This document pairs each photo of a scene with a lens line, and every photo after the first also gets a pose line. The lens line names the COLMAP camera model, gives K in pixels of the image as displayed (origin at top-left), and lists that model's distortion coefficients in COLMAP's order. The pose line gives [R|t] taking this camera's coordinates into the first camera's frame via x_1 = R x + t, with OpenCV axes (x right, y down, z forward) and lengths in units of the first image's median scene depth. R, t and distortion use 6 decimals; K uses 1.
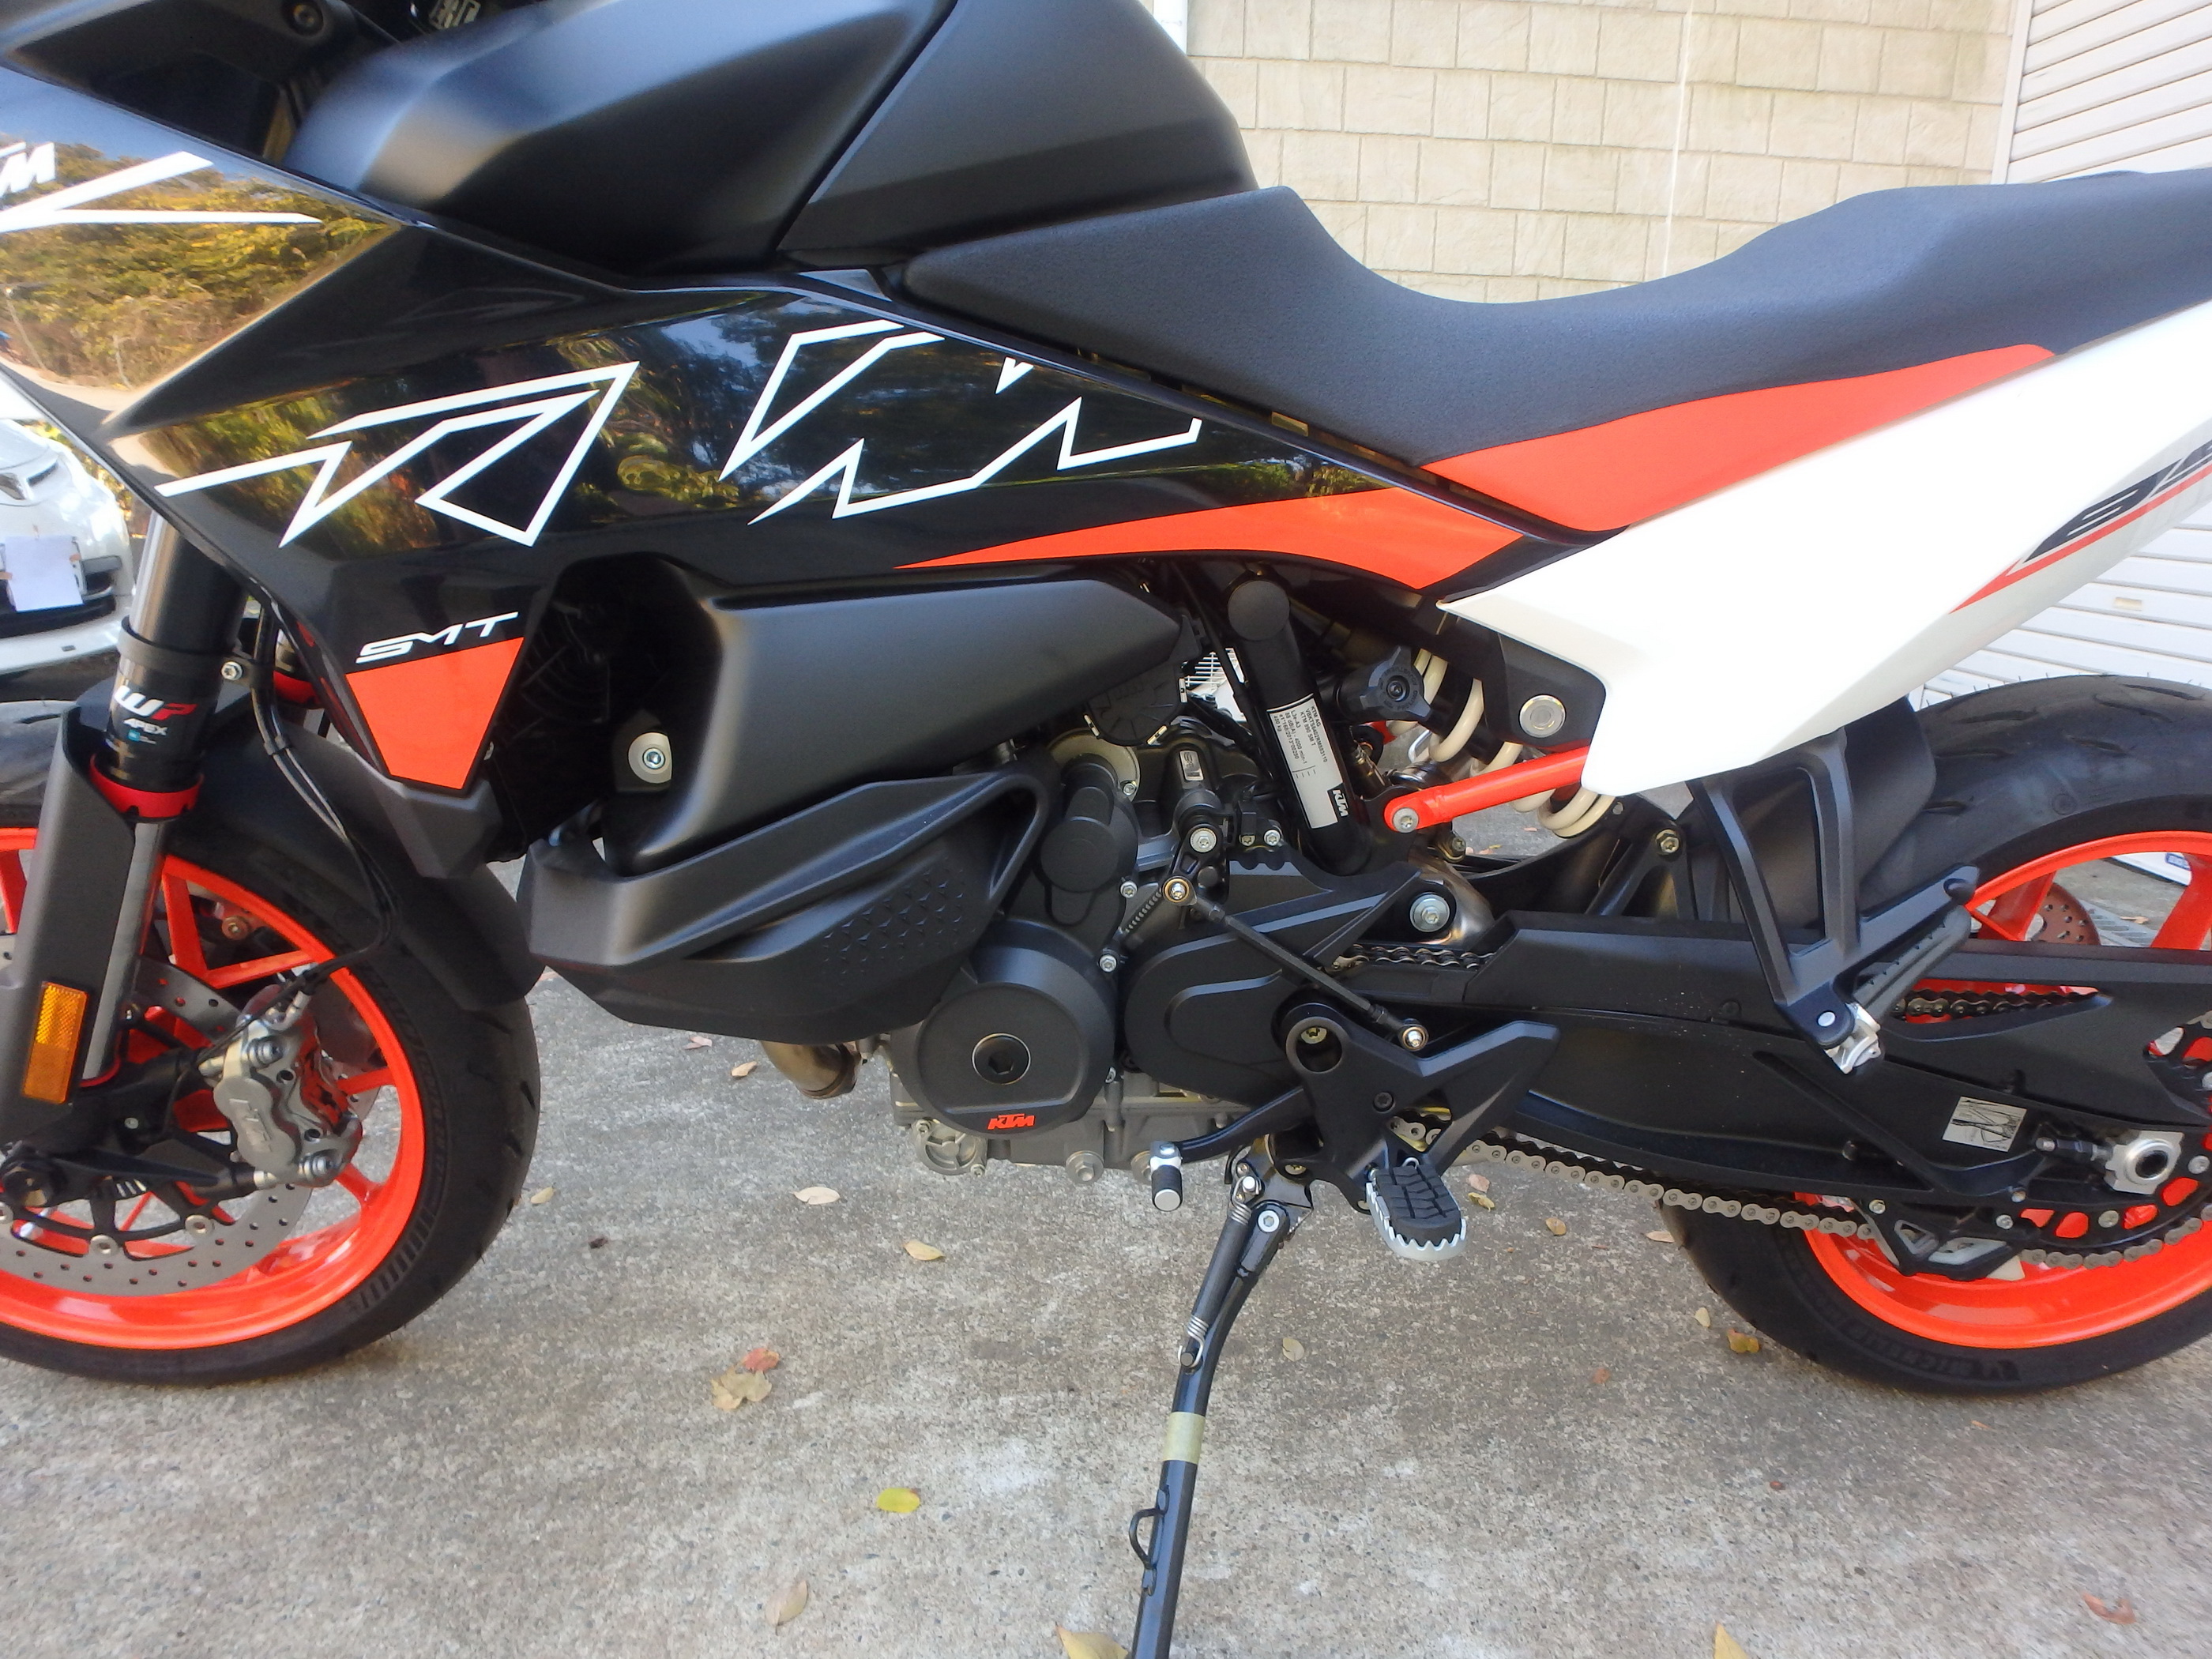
lens RADIAL K [[1371.7, 0, 1120.9], [0, 1371.7, 812.1], [0, 0, 1]] dist [-0.051864, 0.015024]
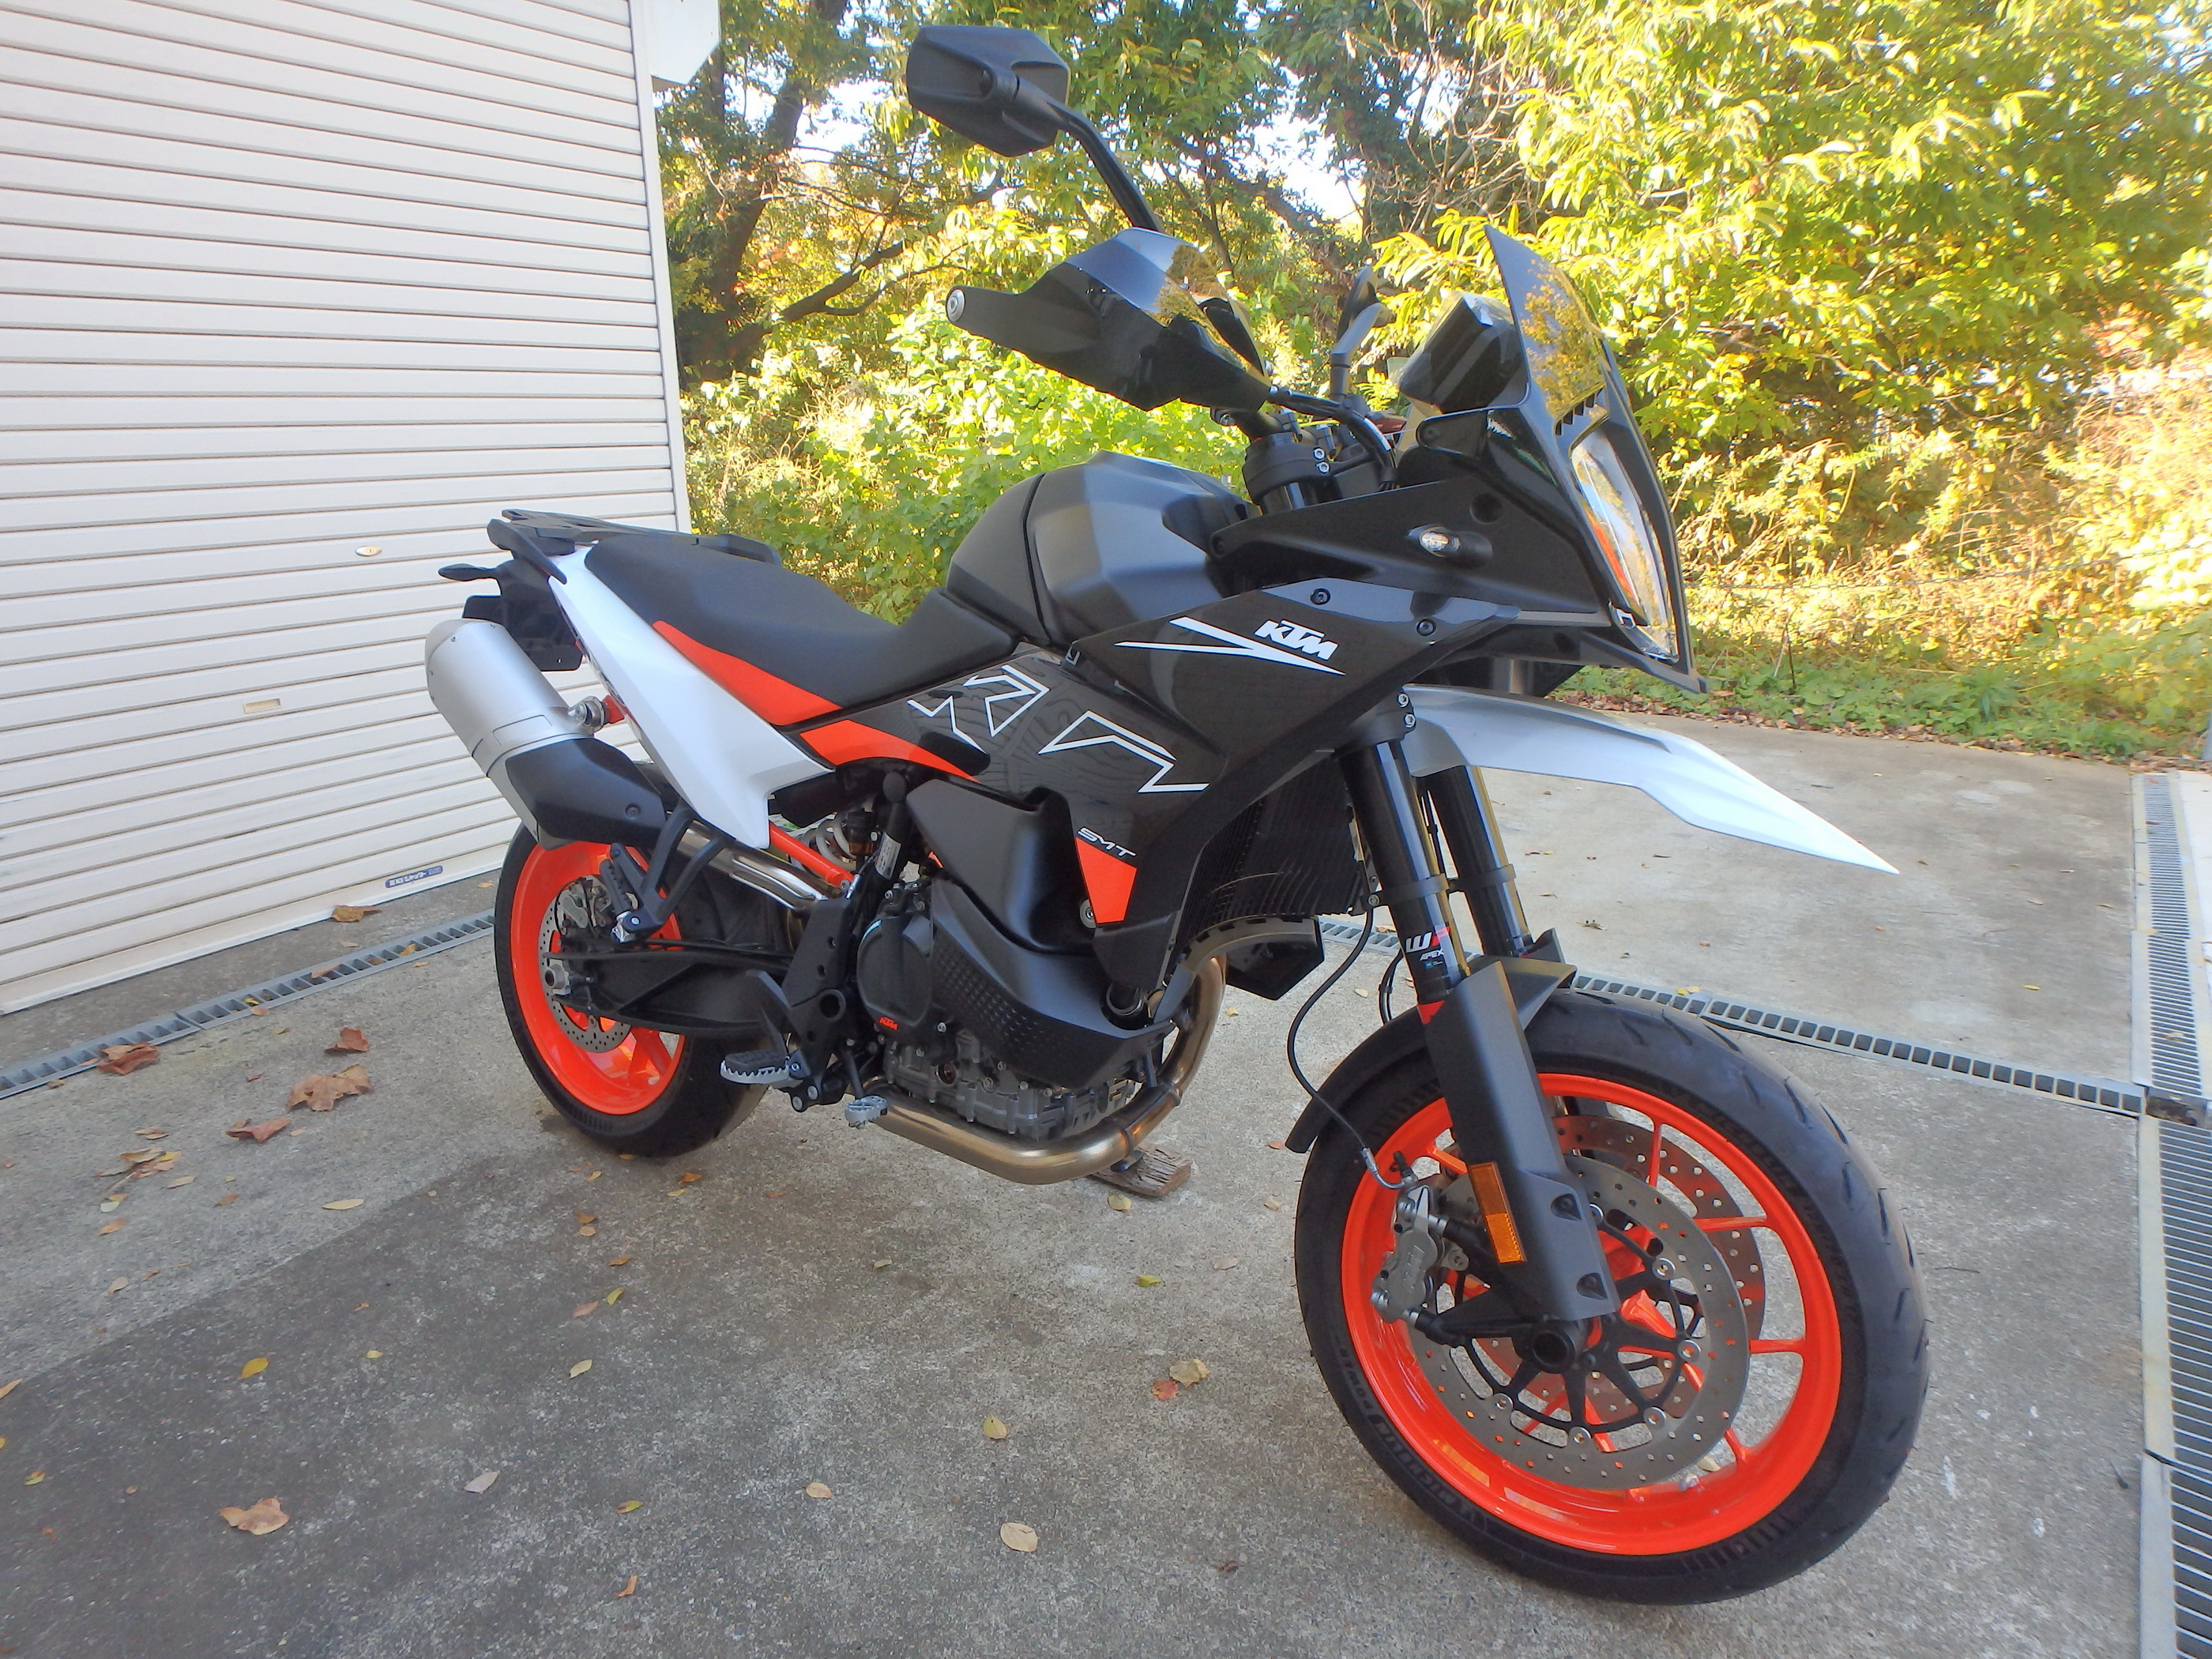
lens RADIAL K [[1371.7, 0, 1116.0], [0, 1371.7, 807.9], [0, 0, 1]] dist [-0.051864, 0.015024]
pose [[-0.792137, -0.171159, 0.585854, -1.083250], [0.140447, 0.882999, 0.447870, -0.867724], [-0.593965, 0.437056, -0.675417, 1.973216]]
